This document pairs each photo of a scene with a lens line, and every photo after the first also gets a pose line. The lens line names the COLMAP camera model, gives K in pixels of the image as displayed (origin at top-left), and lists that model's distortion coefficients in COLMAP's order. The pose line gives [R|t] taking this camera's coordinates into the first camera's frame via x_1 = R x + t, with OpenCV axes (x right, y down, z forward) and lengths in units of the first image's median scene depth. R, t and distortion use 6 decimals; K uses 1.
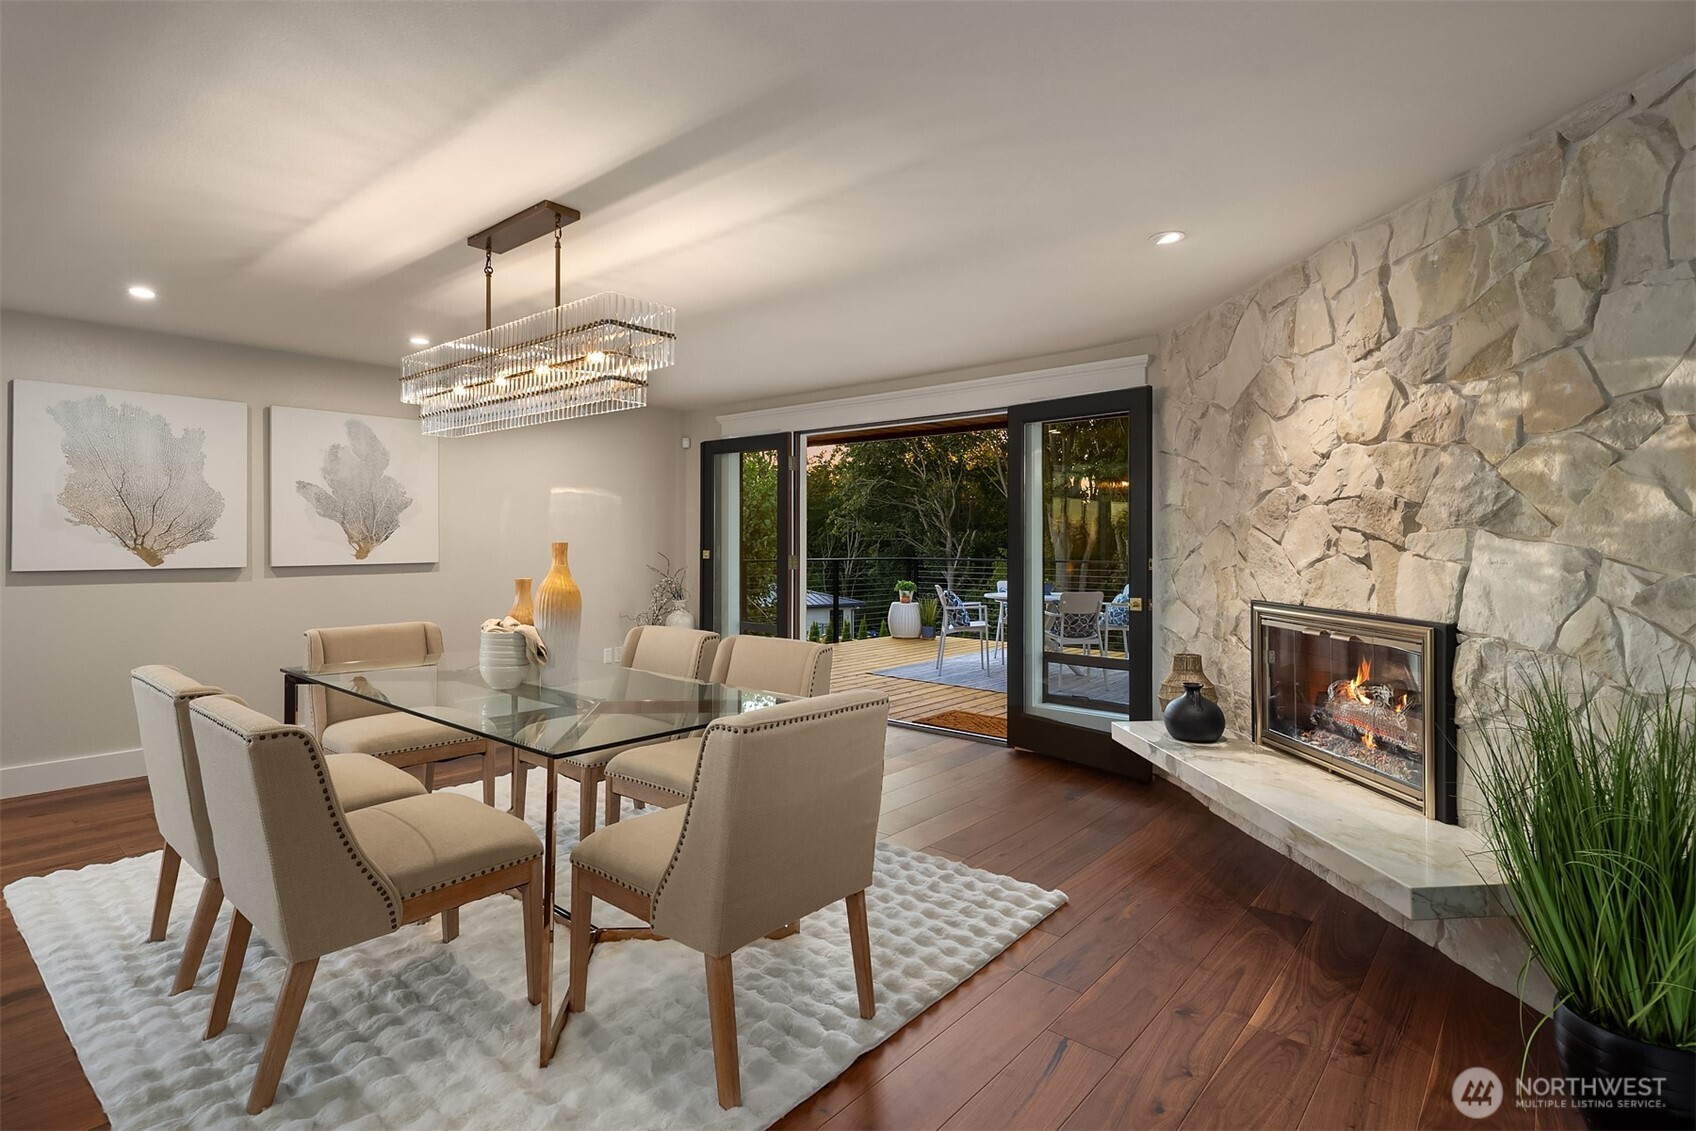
lens RADIAL K [[821.0, 0, 851.4], [0, 821.0, 549.7], [0, 0, 1]] dist [-0.002608, -0.002082]
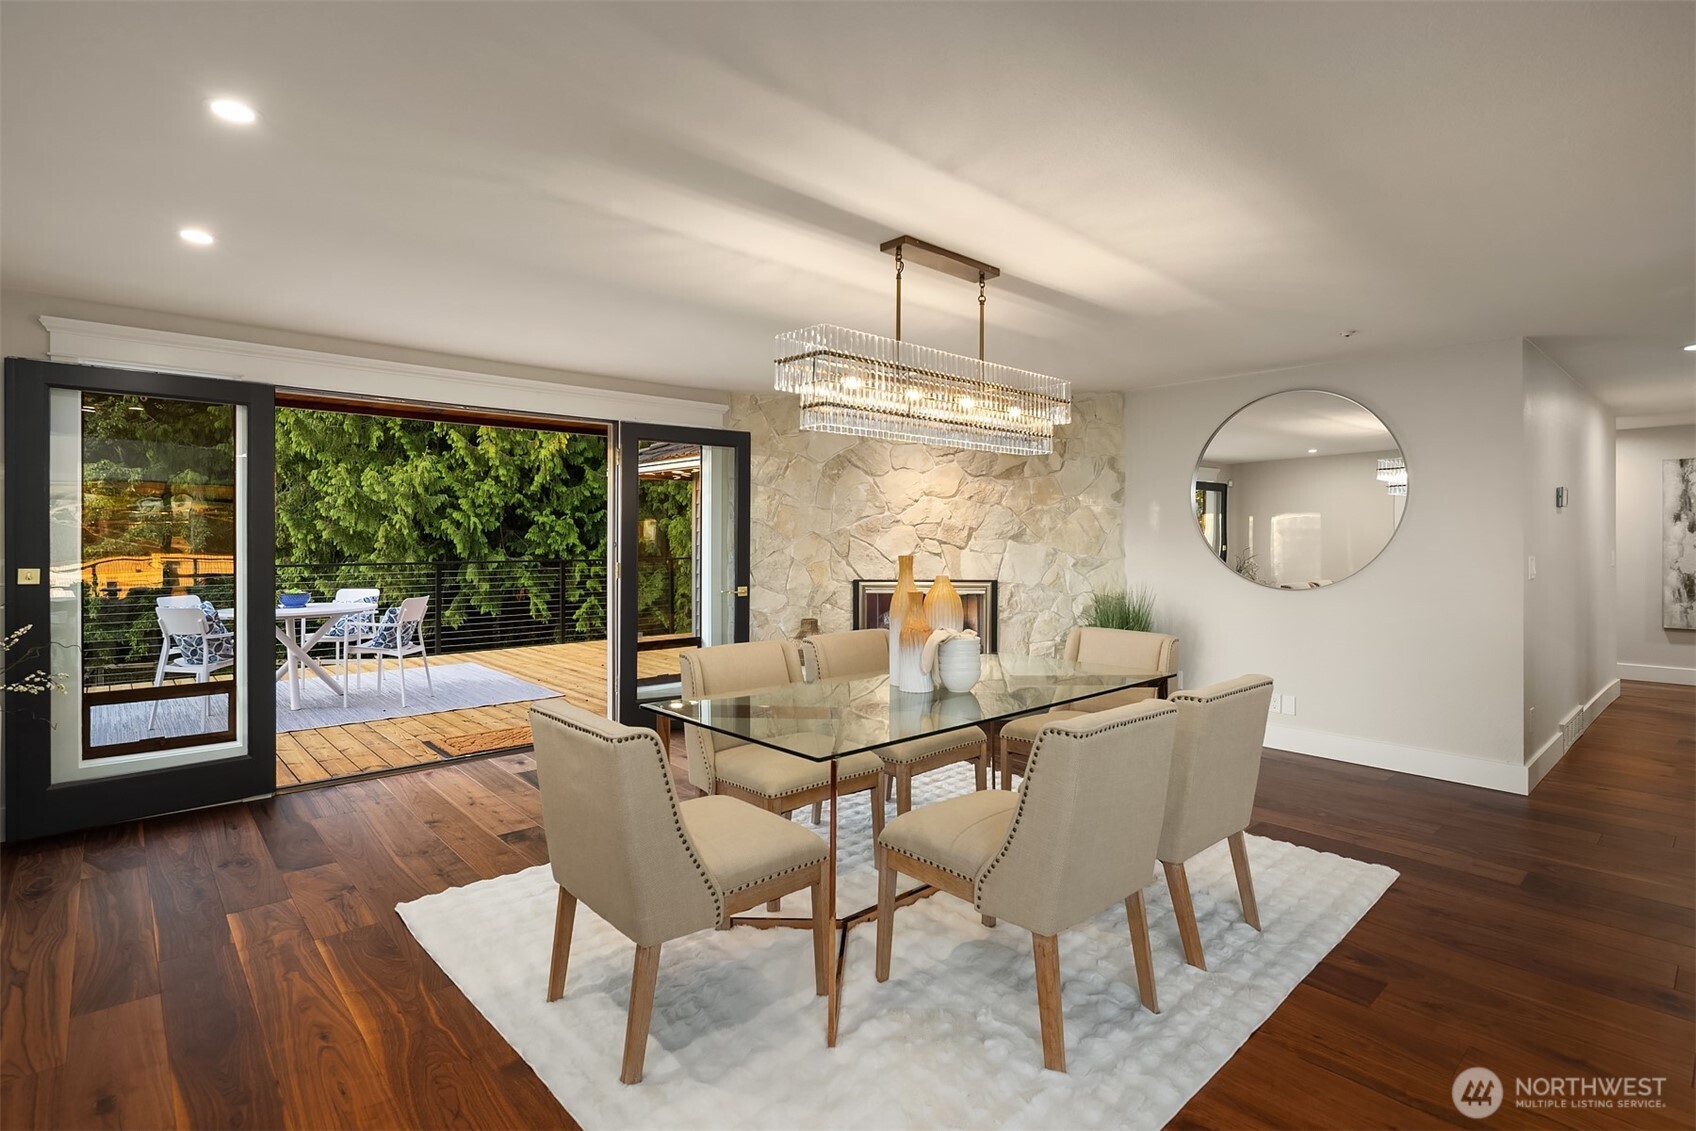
lens RADIAL K [[821.0, 0, 848.1], [0, 821.0, 551.7], [0, 0, 1]] dist [-0.002608, -0.002082]
pose [[0.131183, -0.020809, 0.991140, -1.373144], [0.009068, 0.999763, 0.019790, -0.034386], [-0.991317, 0.006392, 0.131341, 0.914653]]
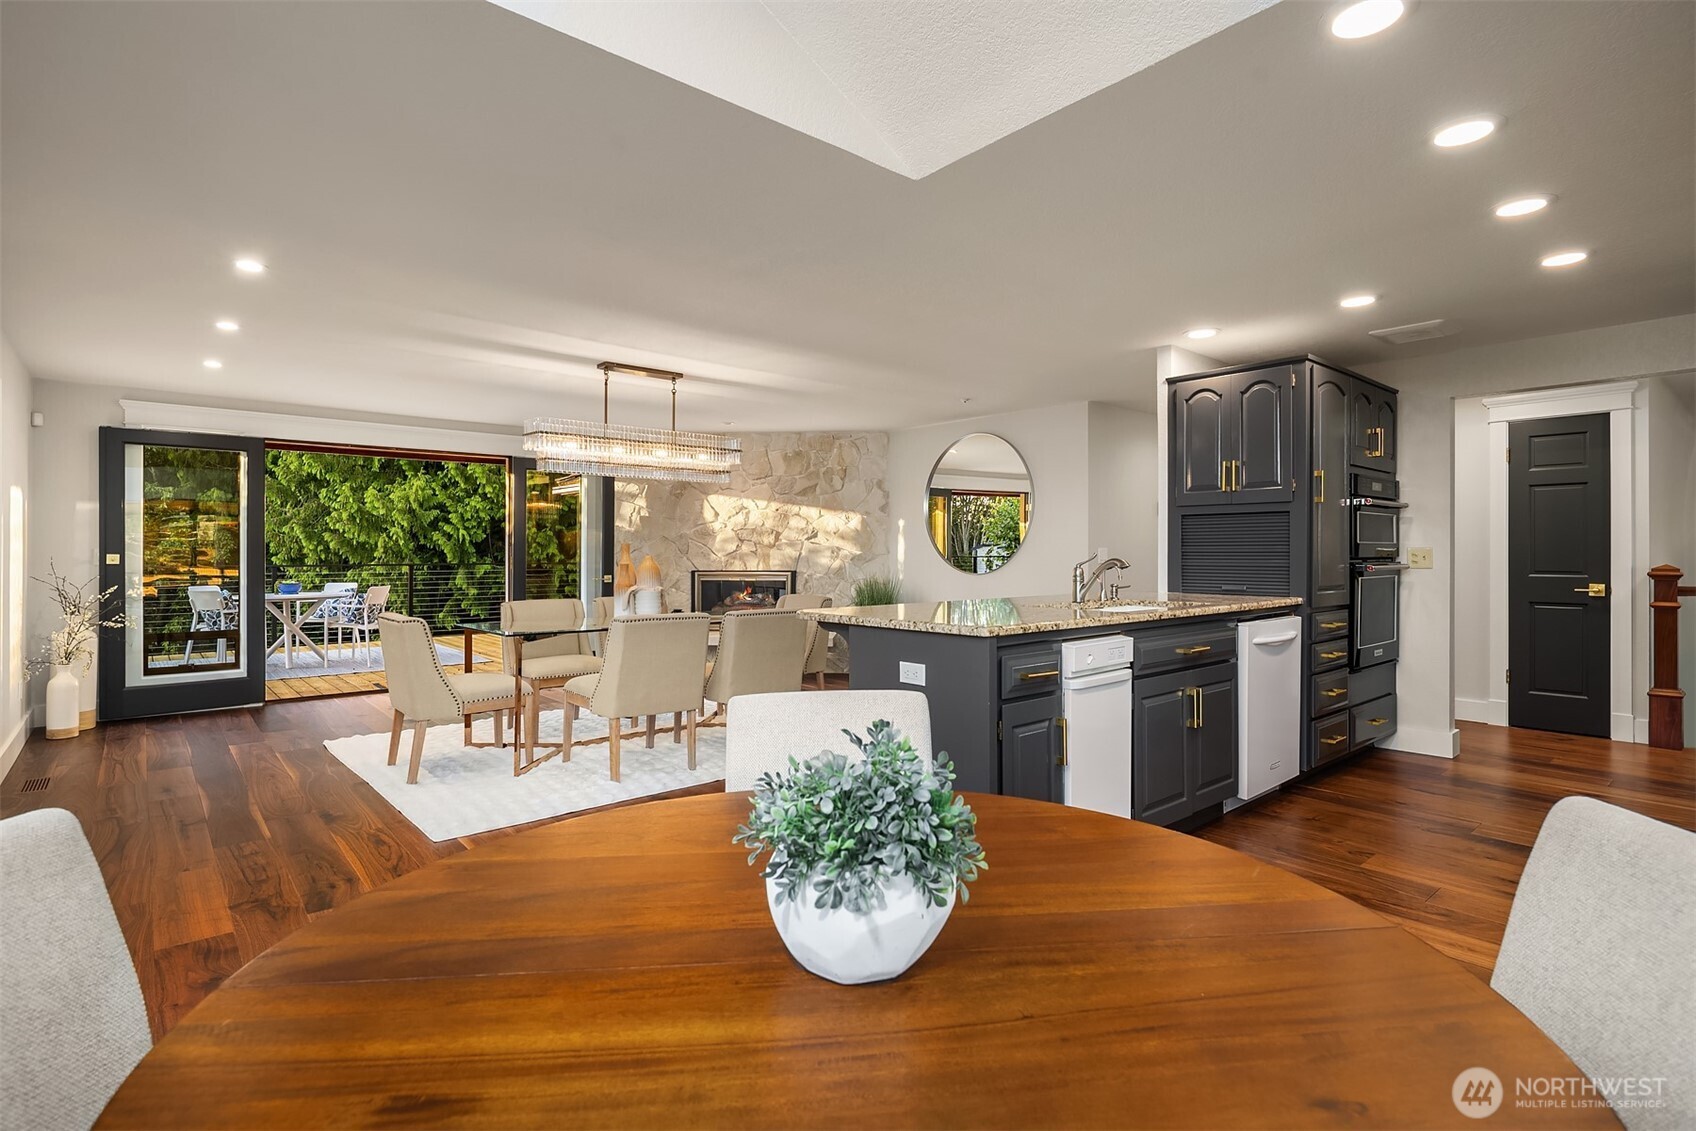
lens RADIAL K [[821.0, 0, 850.5], [0, 821.0, 561.1], [0, 0, 1]] dist [-0.002608, -0.002082]
pose [[0.149768, -0.014840, 0.988610, -1.992556], [0.011531, 0.999846, 0.013262, 0.011649], [-0.988654, 0.009414, 0.149916, 0.248506]]
